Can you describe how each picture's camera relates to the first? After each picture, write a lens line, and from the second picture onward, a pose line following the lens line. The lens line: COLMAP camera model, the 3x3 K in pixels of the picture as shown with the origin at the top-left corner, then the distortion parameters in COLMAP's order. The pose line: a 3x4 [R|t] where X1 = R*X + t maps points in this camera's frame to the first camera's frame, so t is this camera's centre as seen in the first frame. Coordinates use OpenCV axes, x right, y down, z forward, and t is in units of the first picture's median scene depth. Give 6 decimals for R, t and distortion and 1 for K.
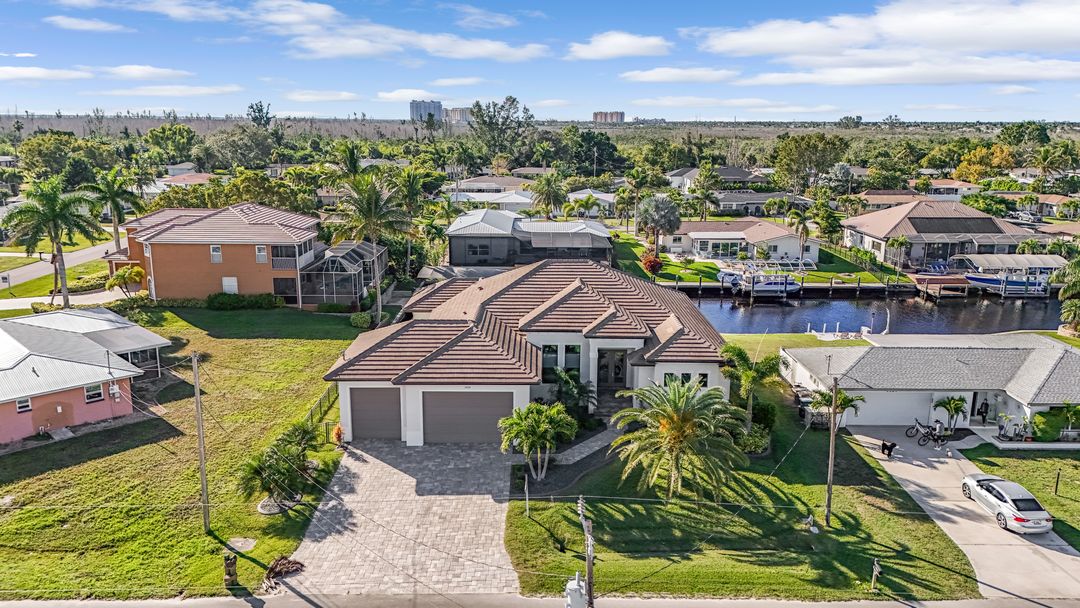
lens RADIAL K [[787.5, 0, 540.0], [0, 787.5, 304.0], [0, 0, 1]] dist [0.087322, -0.102269]
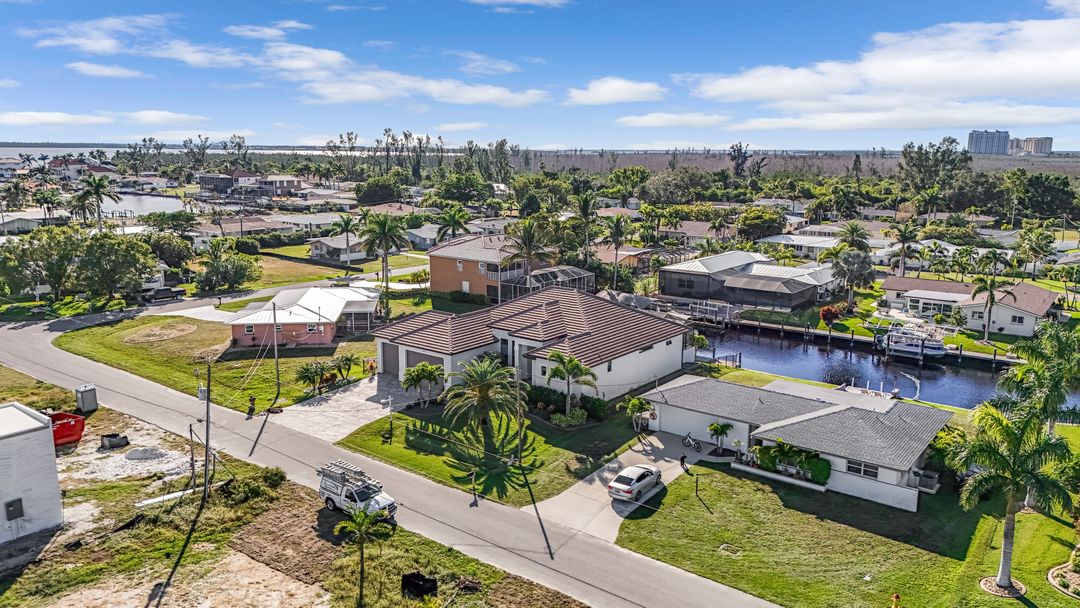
lens RADIAL K [[787.5, 0, 540.0], [0, 787.5, 304.0], [0, 0, 1]] dist [0.087322, -0.102269]
pose [[0.790405, 0.117249, -0.601259, 0.997699], [-0.140716, 0.990017, 0.008077, -0.036573], [0.596204, 0.078223, 0.799013, -0.175008]]
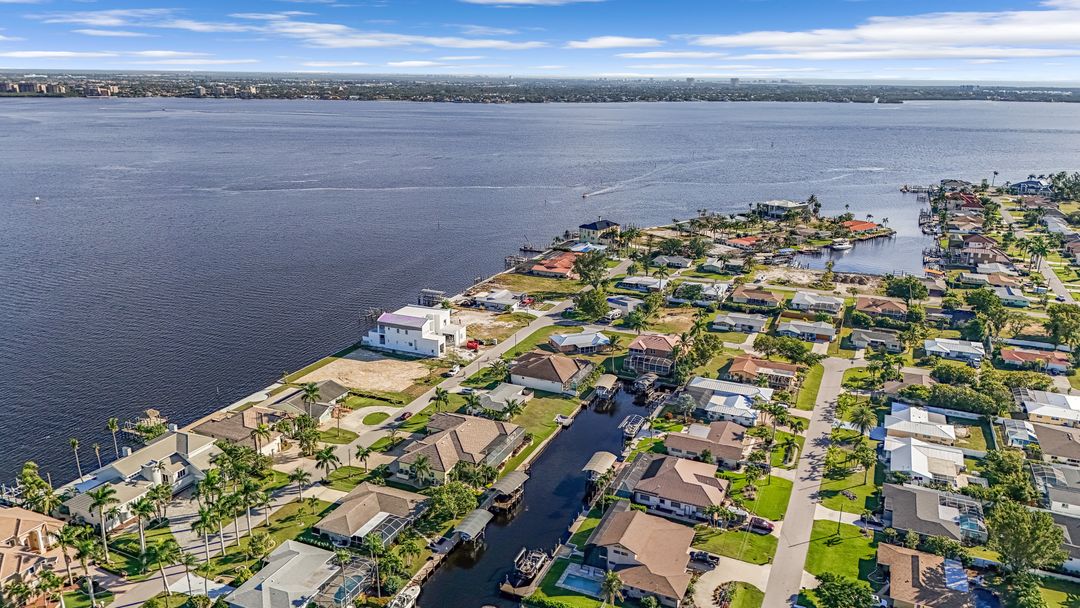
lens RADIAL K [[787.5, 0, 540.0], [0, 787.5, 304.0], [0, 0, 1]] dist [0.087322, -0.102269]
pose [[-0.410365, 0.243174, -0.878901, 4.787458], [-0.217228, 0.909980, 0.353198, -2.307011], [0.885671, 0.335862, -0.320599, 2.733167]]
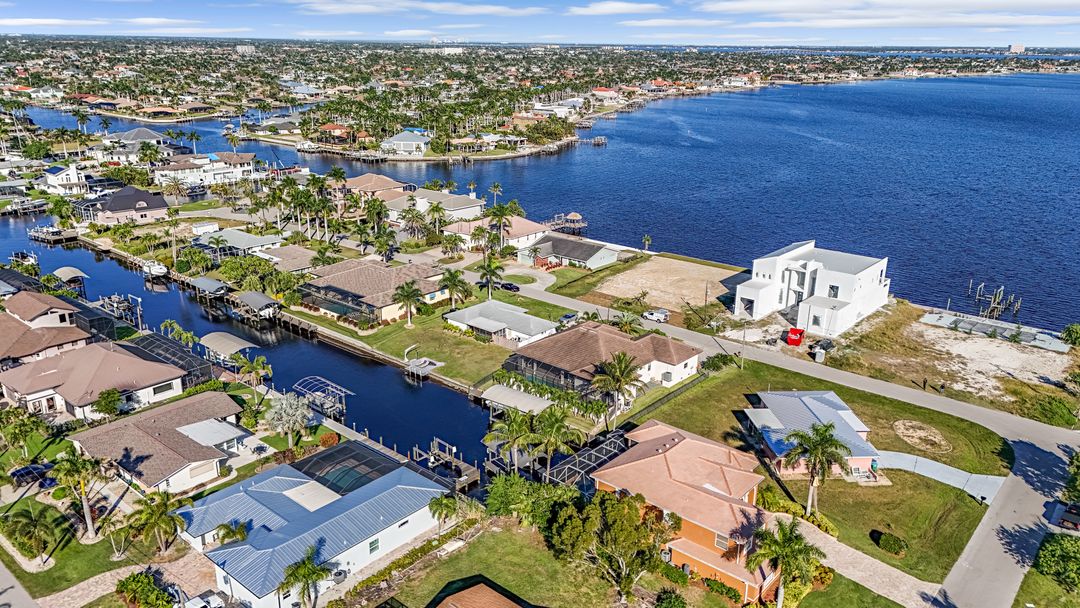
lens RADIAL K [[787.5, 0, 540.0], [0, 787.5, 304.0], [0, 0, 1]] dist [0.087322, -0.102269]
pose [[-0.755422, -0.220508, 0.617020, -1.516483], [0.131107, 0.871762, 0.472061, -1.467895], [-0.641988, 0.437501, -0.629638, 2.989877]]
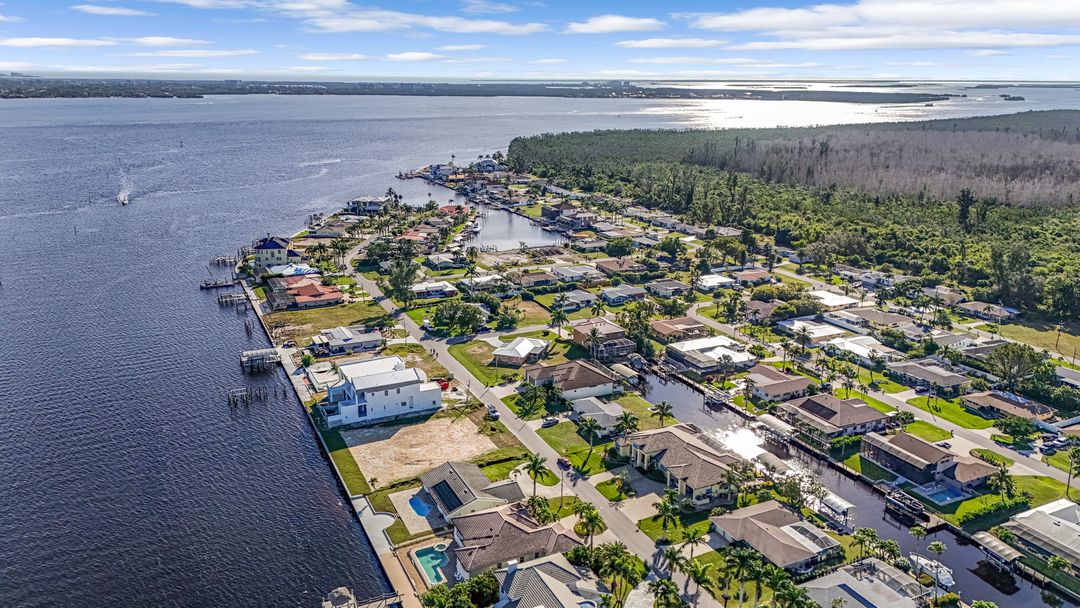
lens RADIAL K [[794.4, 0, 540.6], [0, 794.4, 277.3], [0, 0, 1]] dist [0.095442, -0.108835]
pose [[0.430718, 0.217551, -0.875873, 4.552196], [-0.207856, 0.968333, 0.138302, -1.322924], [0.878224, 0.122487, 0.462297, -1.626390]]
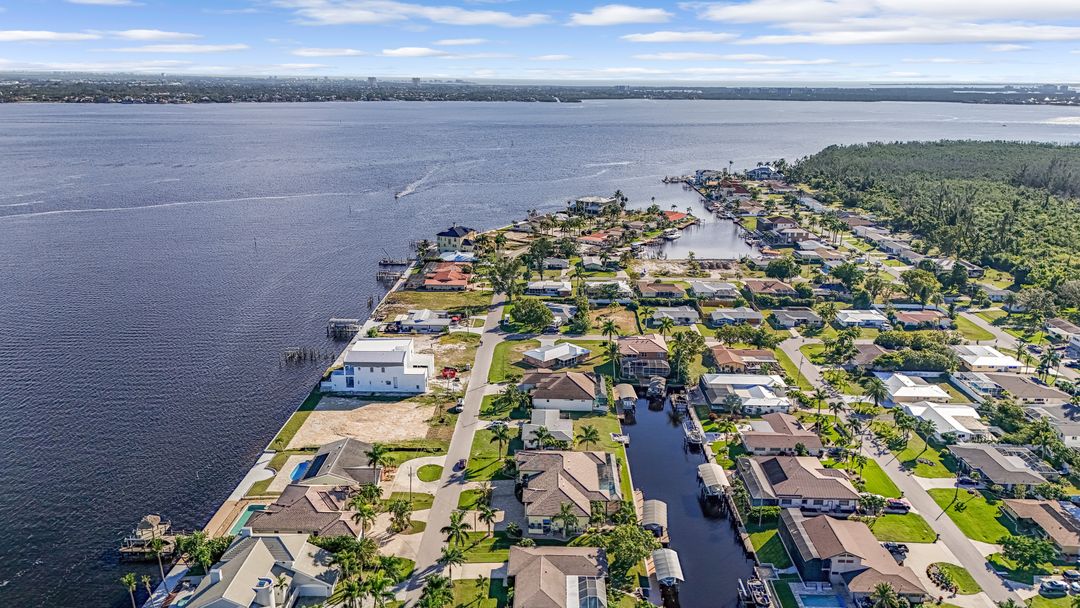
lens RADIAL K [[787.5, 0, 540.0], [0, 787.5, 304.0], [0, 0, 1]] dist [0.087322, -0.102269]
pose [[-0.028112, 0.268351, -0.962911, 4.914861], [-0.233783, 0.934811, 0.267345, -1.837241], [0.971882, 0.232628, 0.036457, 0.702840]]
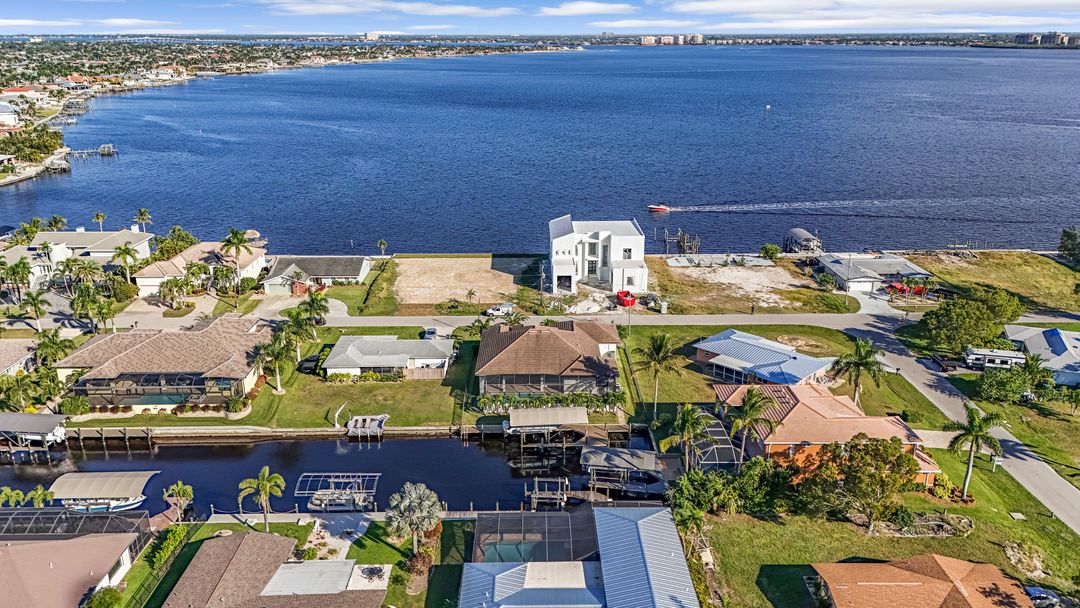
lens RADIAL K [[805.1, 0, 540.0], [0, 805.1, 304.0], [0, 0, 1]] dist [0.106575, -0.133057]
pose [[-0.999967, -0.003205, -0.007468, 0.057947], [-0.006629, 0.853298, 0.521382, -1.572471], [0.004701, 0.521414, -0.853291, 3.473646]]
